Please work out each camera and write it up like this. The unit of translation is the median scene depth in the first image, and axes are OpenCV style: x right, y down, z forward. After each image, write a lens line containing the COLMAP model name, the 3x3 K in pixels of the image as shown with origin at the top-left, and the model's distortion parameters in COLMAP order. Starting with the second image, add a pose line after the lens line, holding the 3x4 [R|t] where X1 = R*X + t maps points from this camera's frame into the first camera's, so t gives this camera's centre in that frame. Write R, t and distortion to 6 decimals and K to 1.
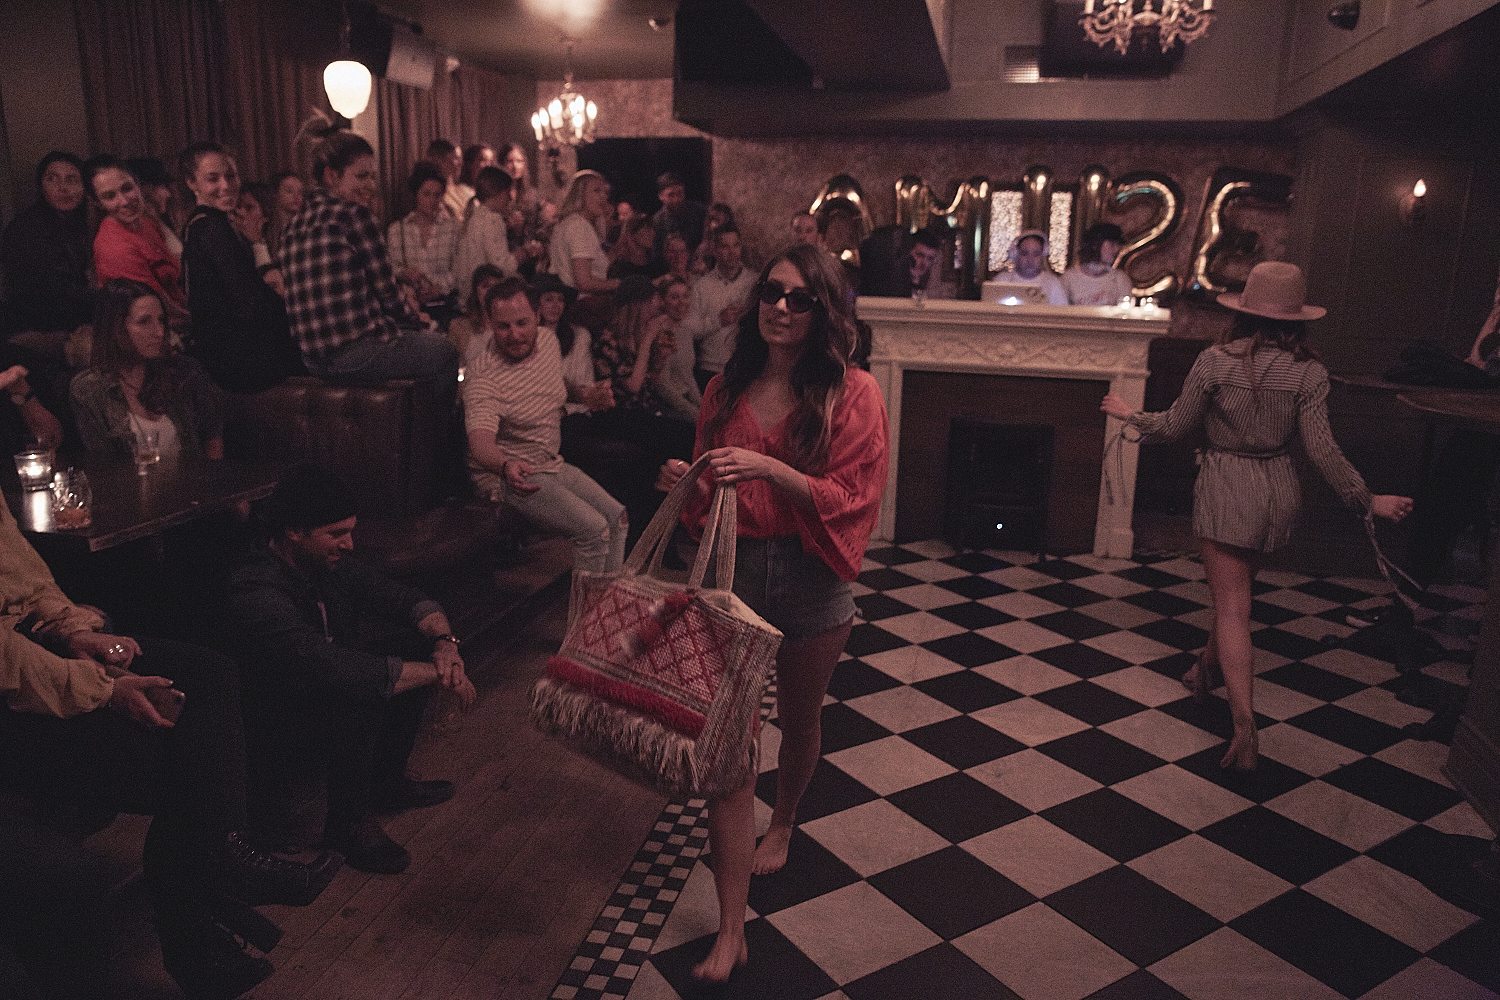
lens RADIAL K [[1079.2, 0, 751.6], [0, 1079.2, 493.0], [0, 0, 1]] dist [-0.072043, 0.048312]
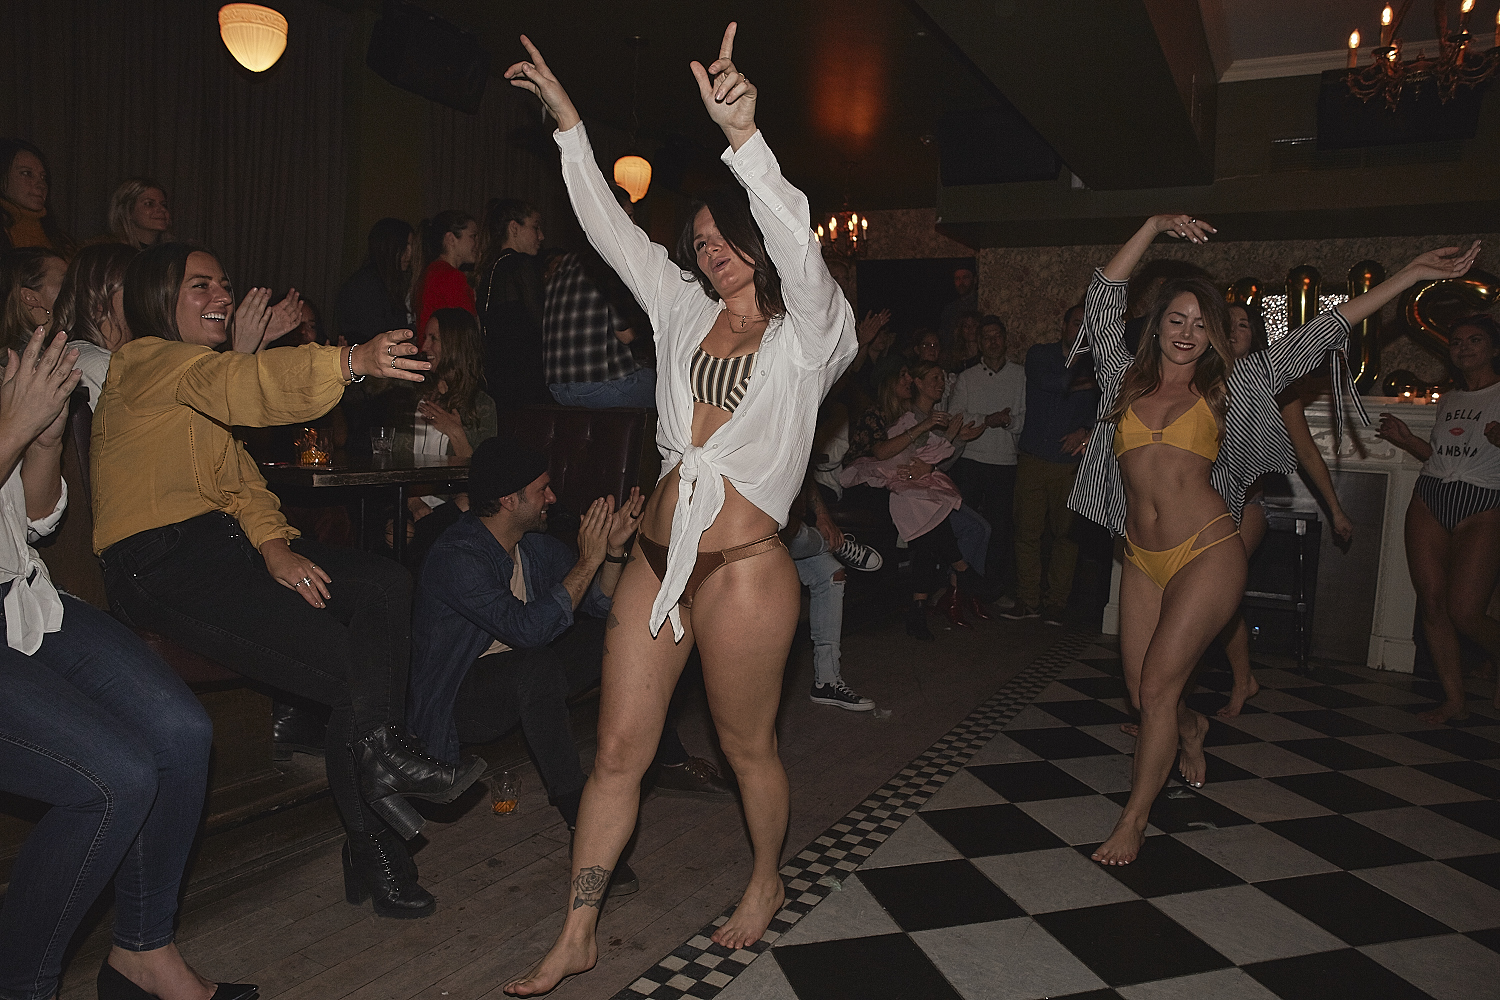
lens RADIAL K [[1020.4, 0, 759.8], [0, 1020.4, 500.4], [0, 0, 1]] dist [-0.096459, 0.058403]
pose [[0.960639, 0.043001, -0.274453, 0.075776], [-0.080946, 0.988405, -0.128467, 0.105521], [0.265746, 0.145627, 0.952981, 0.068277]]
